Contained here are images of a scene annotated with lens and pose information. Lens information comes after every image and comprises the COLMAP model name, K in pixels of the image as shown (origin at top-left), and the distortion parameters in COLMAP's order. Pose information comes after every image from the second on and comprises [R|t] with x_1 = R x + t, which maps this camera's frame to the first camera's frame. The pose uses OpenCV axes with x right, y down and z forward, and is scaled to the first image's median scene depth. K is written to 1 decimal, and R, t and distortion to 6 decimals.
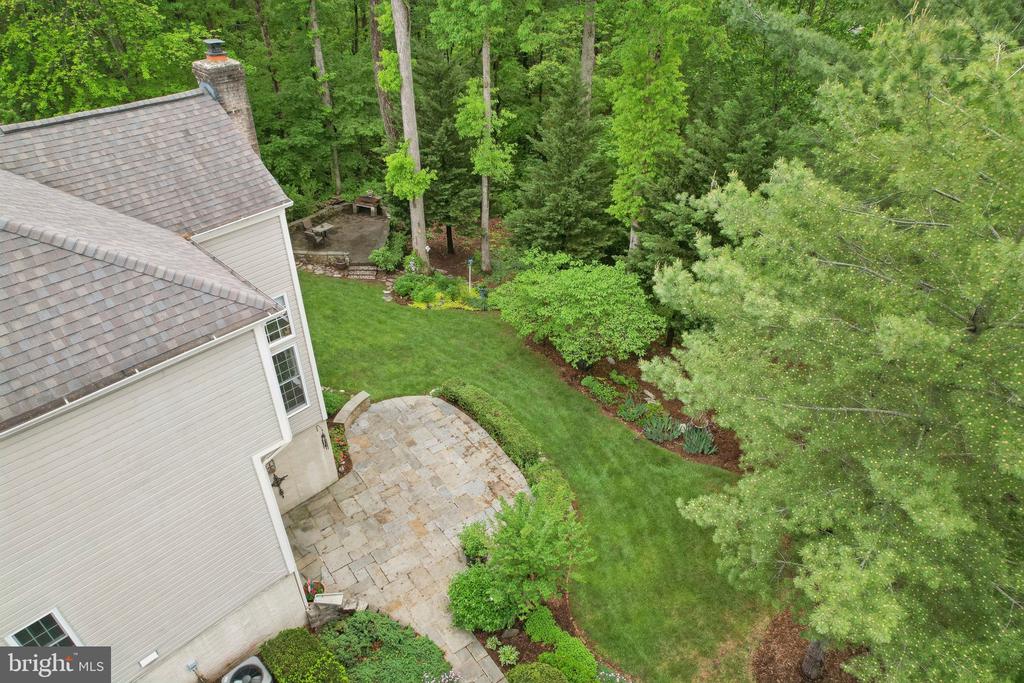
lens RADIAL K [[650.9, 0, 512.1], [0, 650.9, 339.5], [0, 0, 1]] dist [-0.040069, 0.032554]
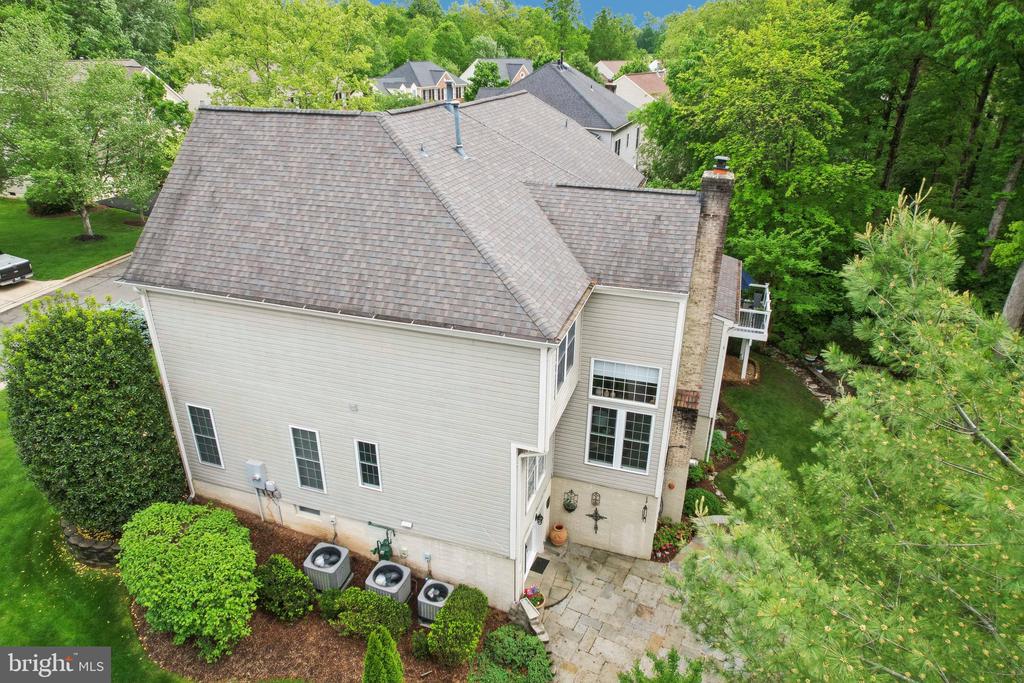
lens RADIAL K [[650.9, 0, 514.4], [0, 650.9, 341.9], [0, 0, 1]] dist [-0.040069, 0.032554]
pose [[0.448956, 0.381966, -0.807800, 0.357114], [-0.523707, 0.844964, 0.108475, -0.082064], [0.723996, 0.374350, 0.579390, 0.122423]]
